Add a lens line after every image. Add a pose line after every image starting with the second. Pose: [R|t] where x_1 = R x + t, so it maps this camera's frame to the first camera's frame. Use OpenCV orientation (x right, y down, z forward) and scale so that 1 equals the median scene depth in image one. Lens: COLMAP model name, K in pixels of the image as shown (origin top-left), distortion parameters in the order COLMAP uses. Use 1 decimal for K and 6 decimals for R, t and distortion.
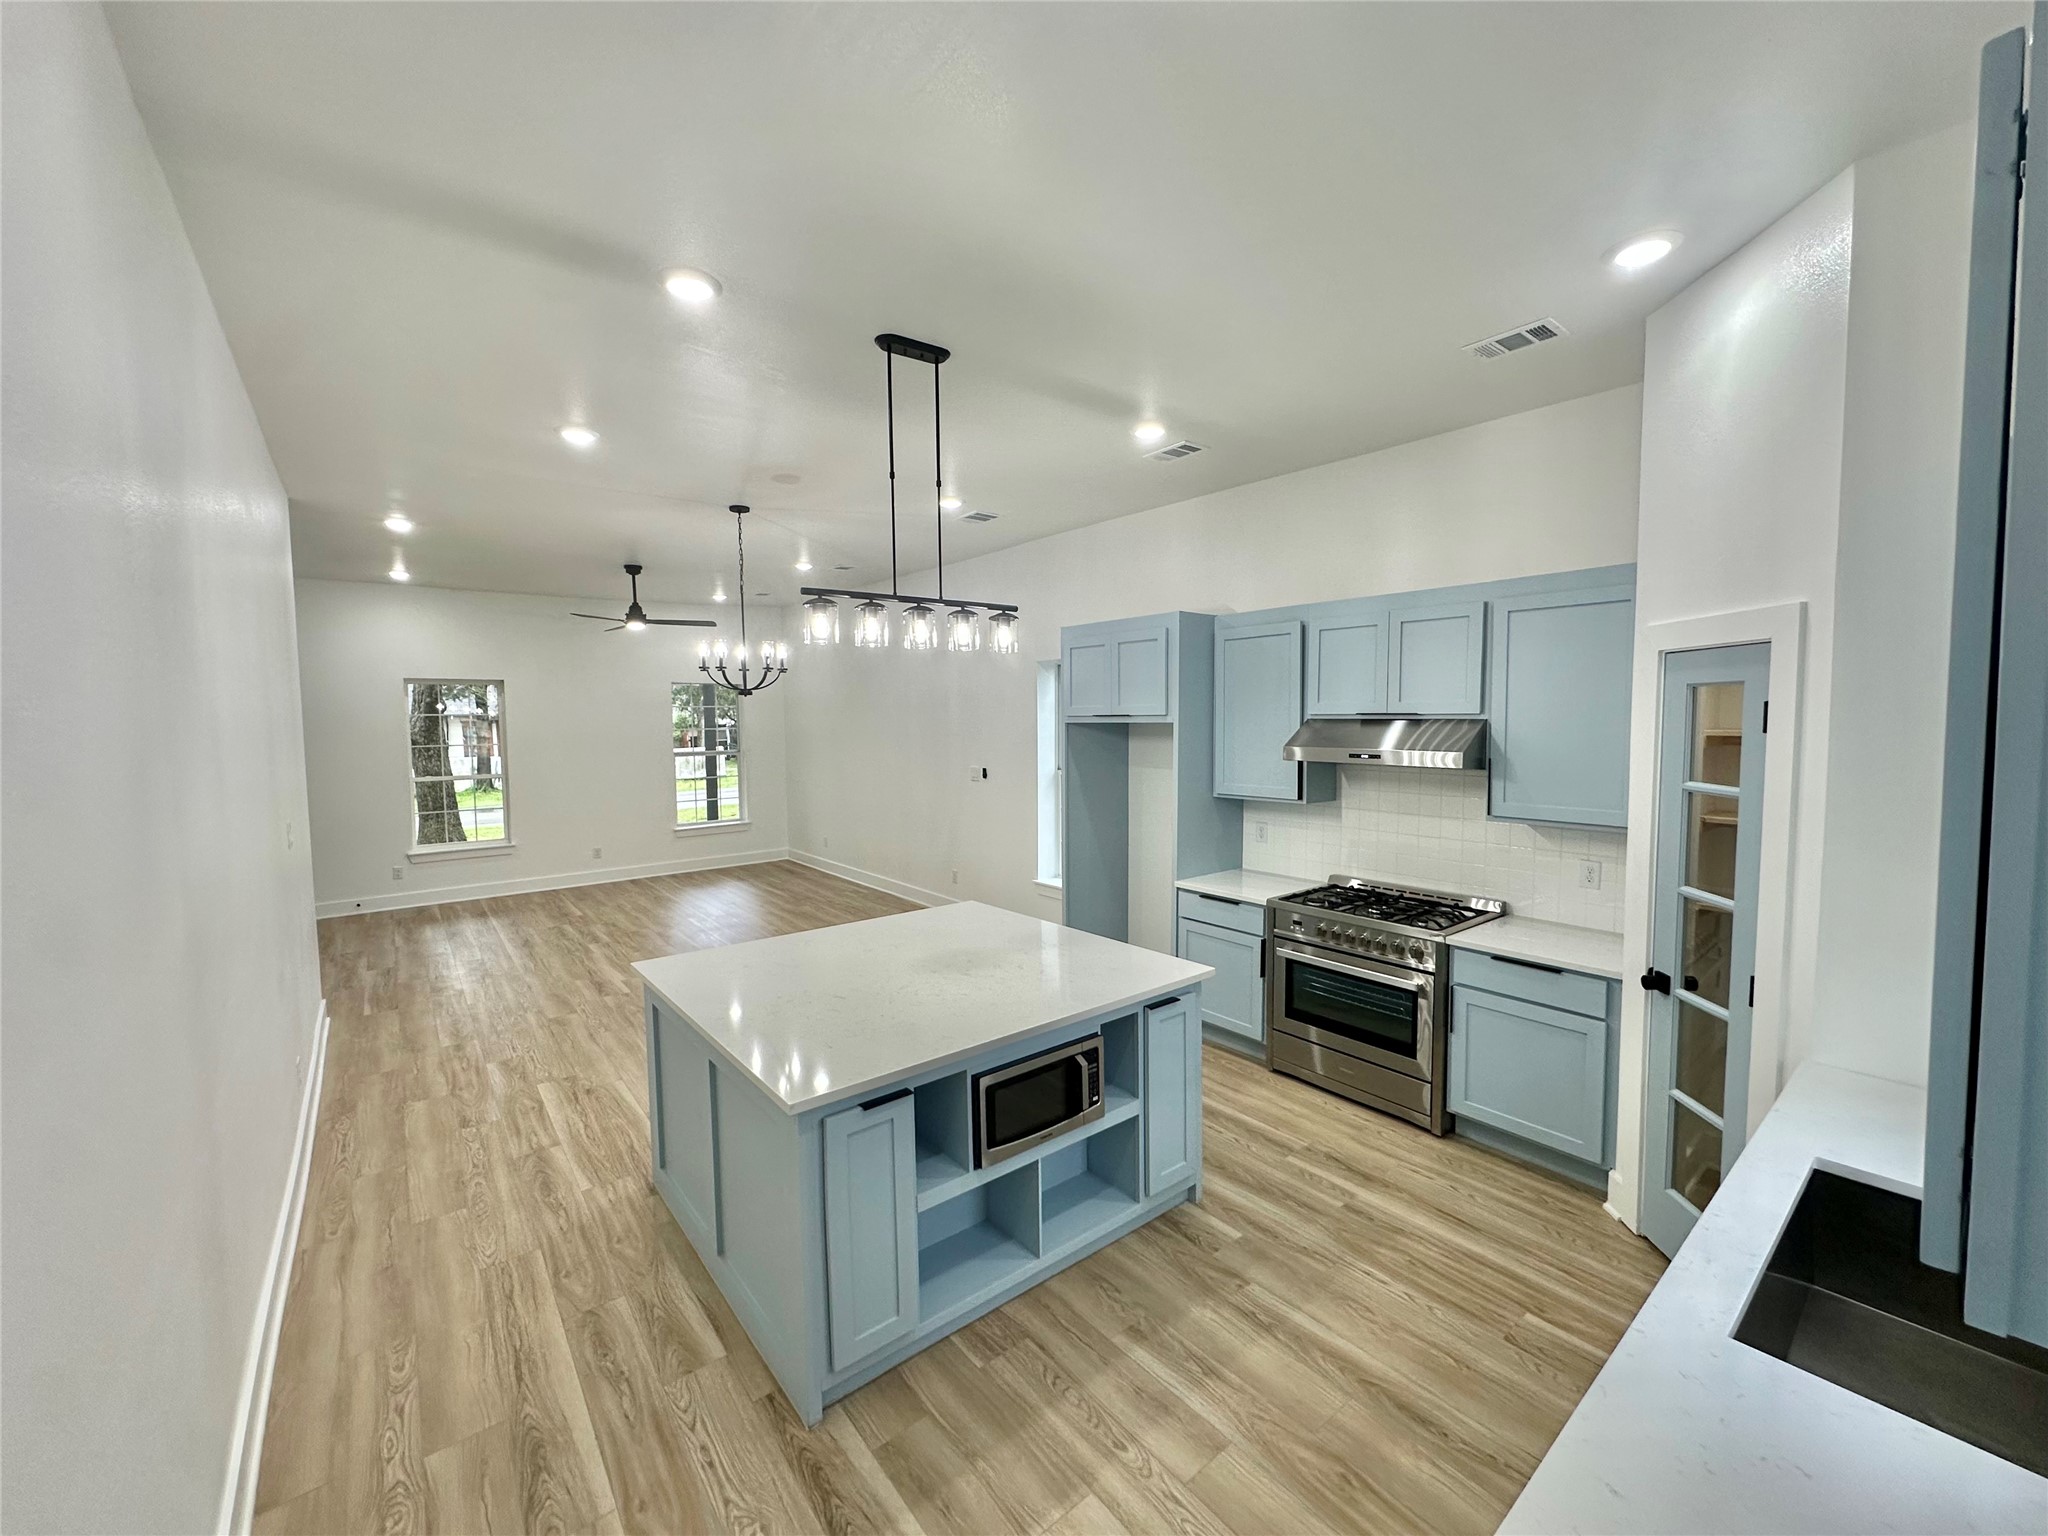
lens RADIAL K [[814.0, 0, 1024.0], [0, 814.0, 768.0], [0, 0, 1]] dist [-0.002439, -0.000477]
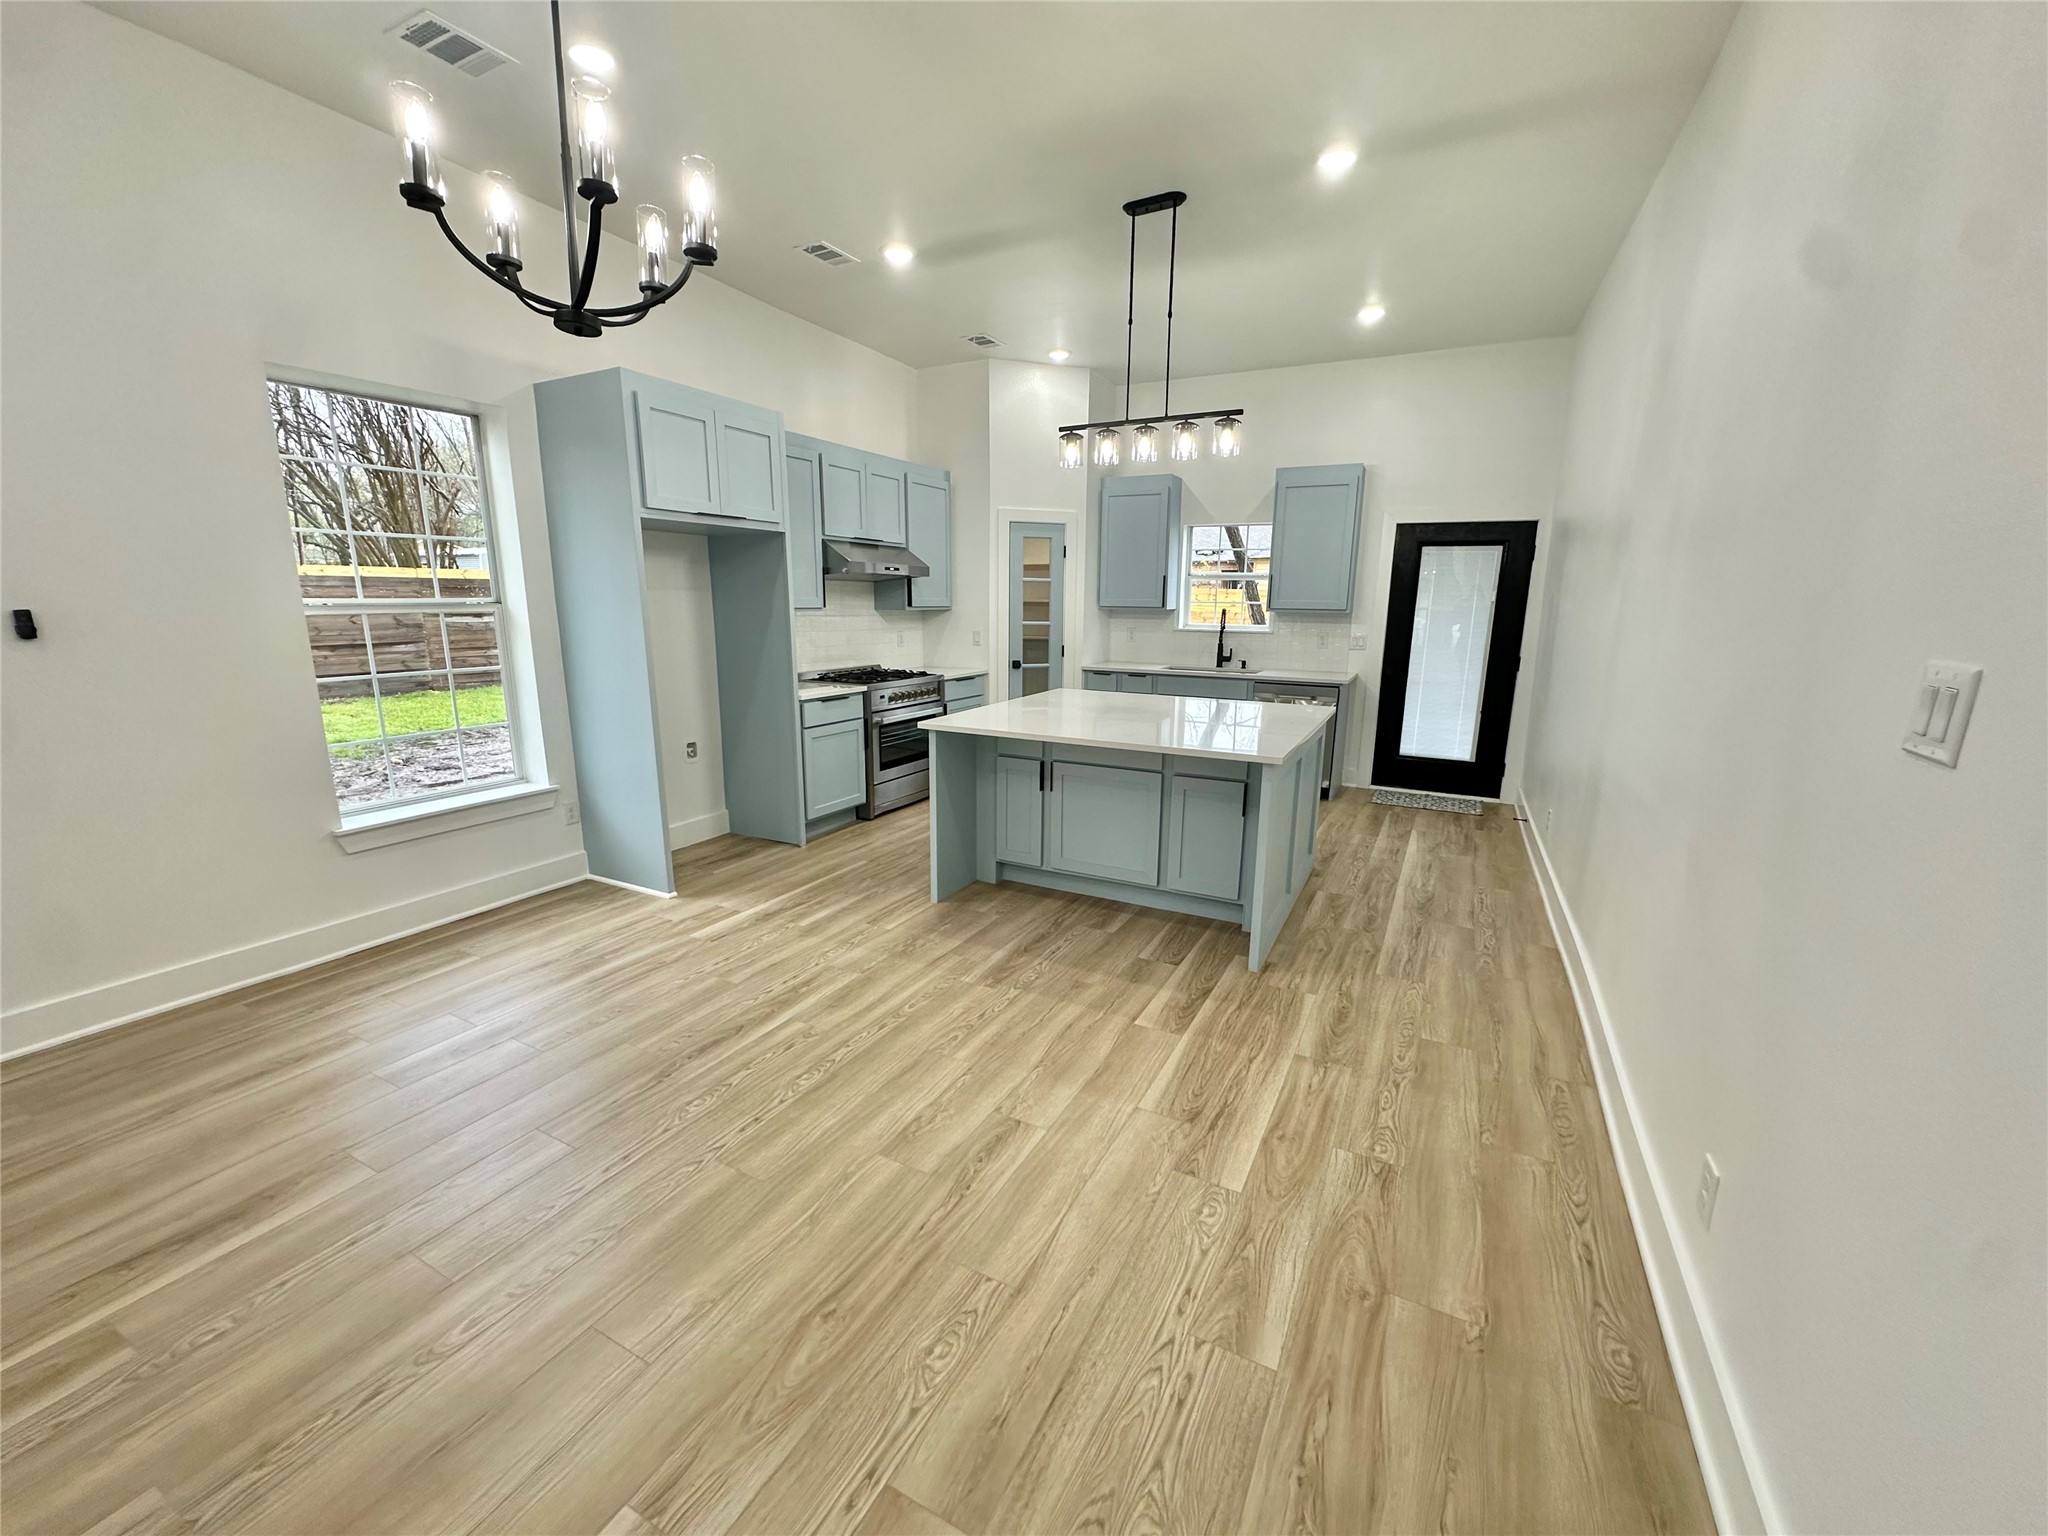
lens RADIAL K [[814.0, 0, 1024.0], [0, 814.0, 768.0], [0, 0, 1]] dist [-0.002439, -0.000477]
pose [[-0.402660, -0.182417, 0.896989, -1.204504], [0.052334, 0.973750, 0.221521, 0.025766], [-0.913852, 0.136141, -0.382544, 1.626763]]
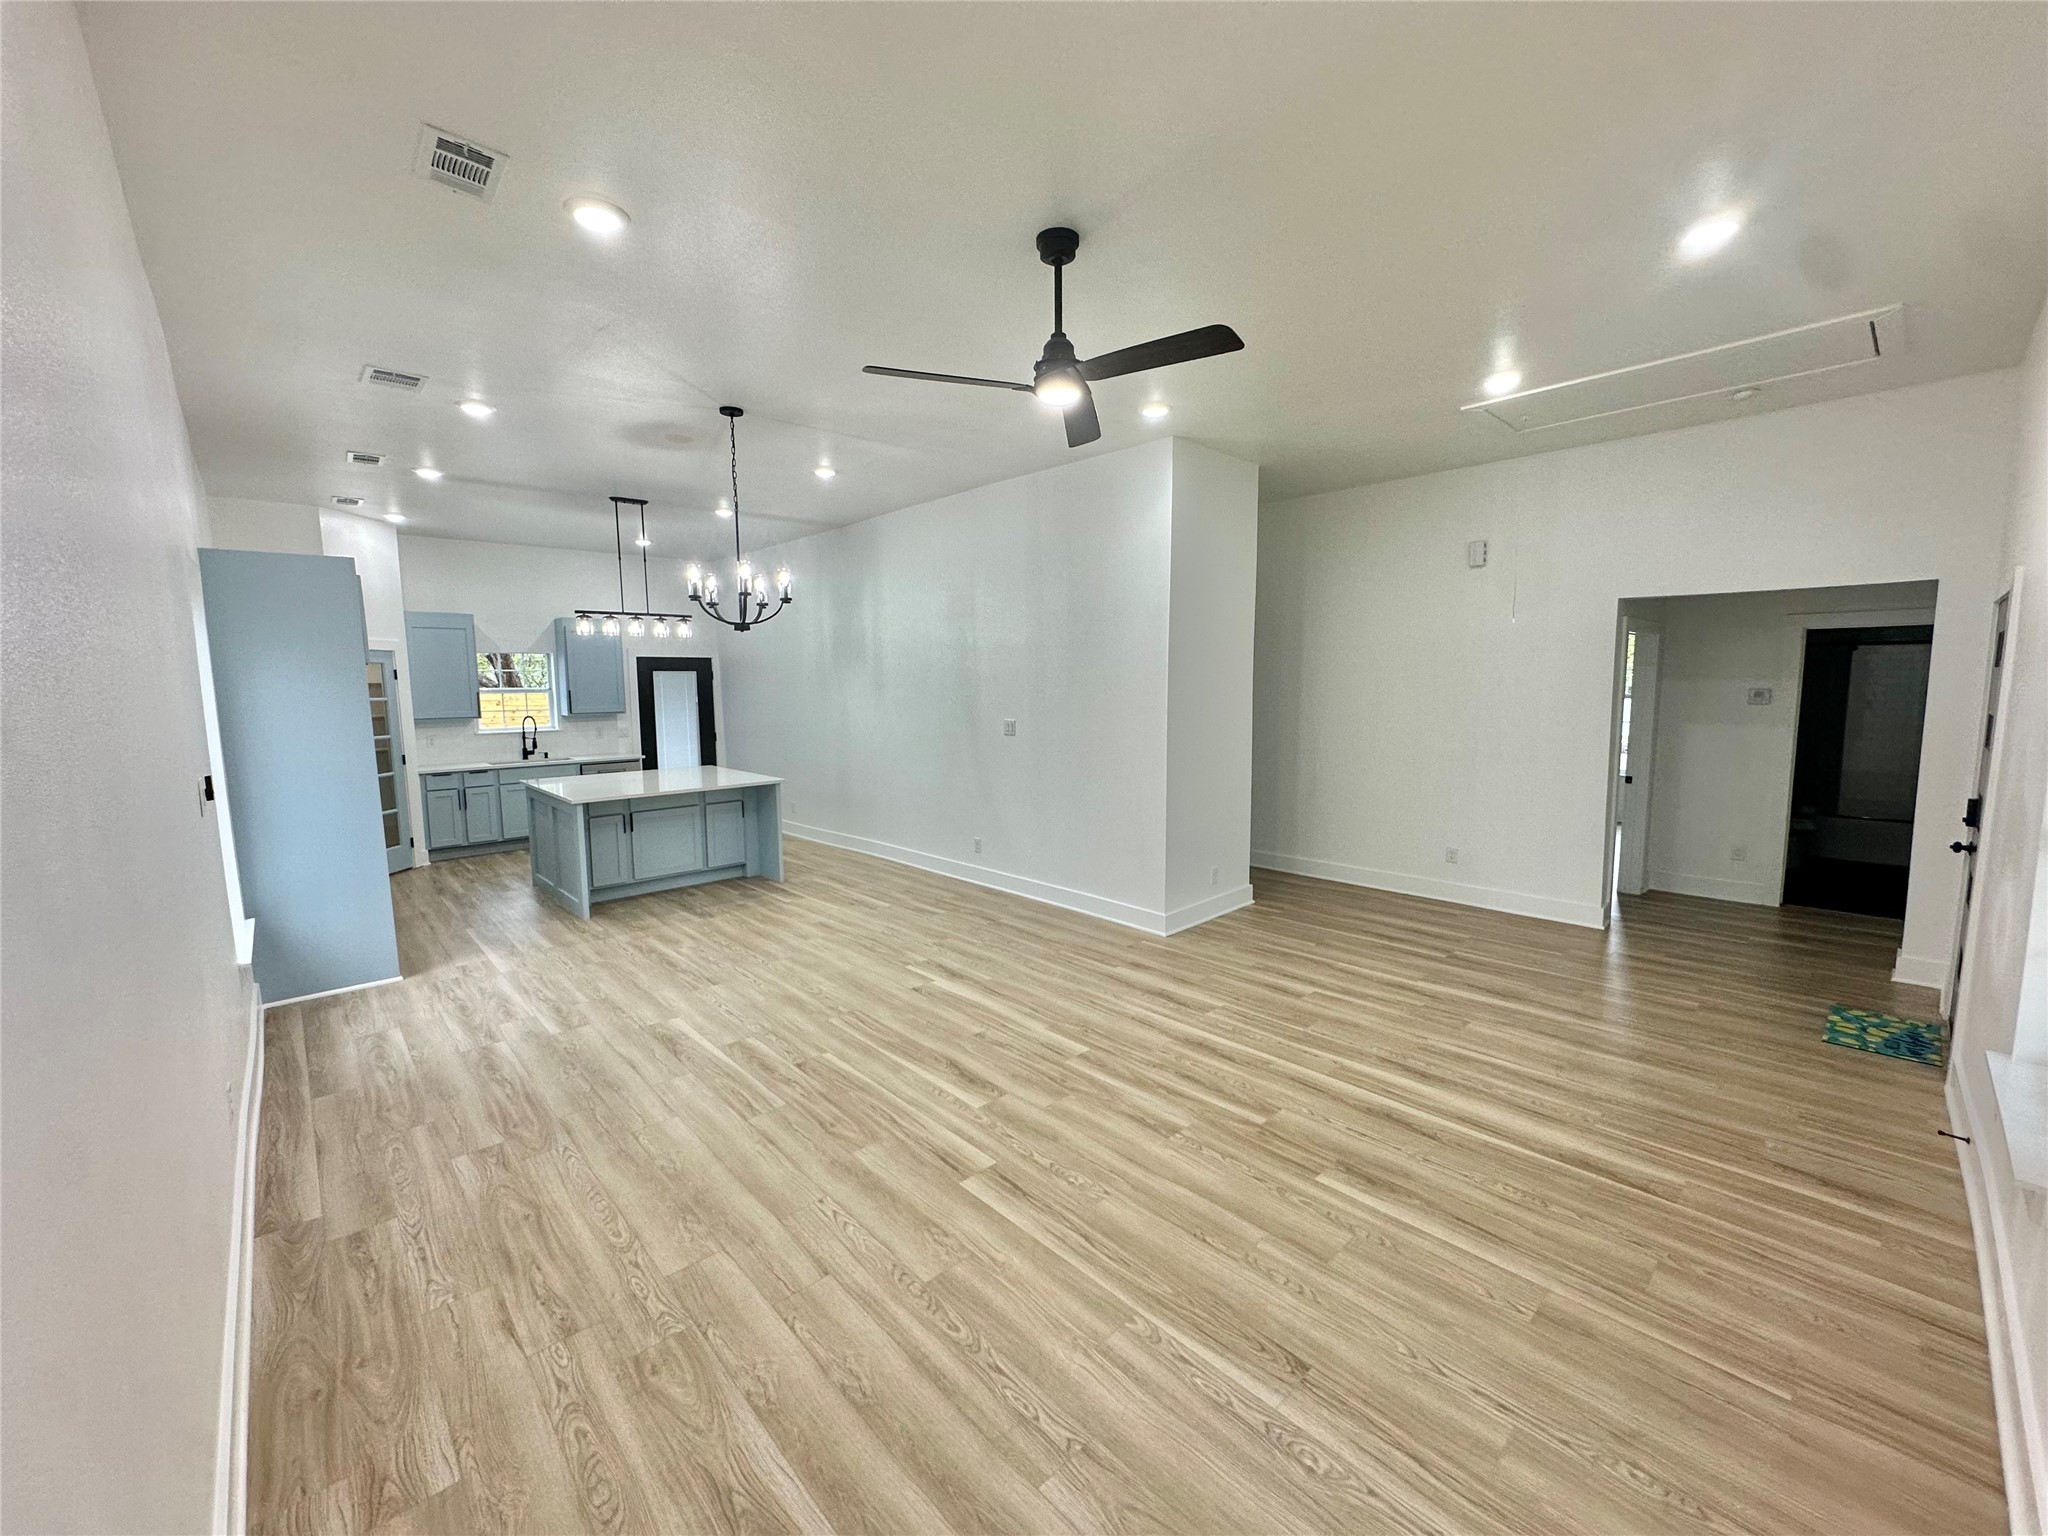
lens RADIAL K [[814.0, 0, 1024.0], [0, 814.0, 768.0], [0, 0, 1]] dist [-0.002439, -0.000477]
pose [[-0.996802, 0.029645, -0.074202, -0.943475], [0.016487, 0.984956, 0.172015, -0.148694], [0.078185, 0.170241, -0.982296, 3.140520]]
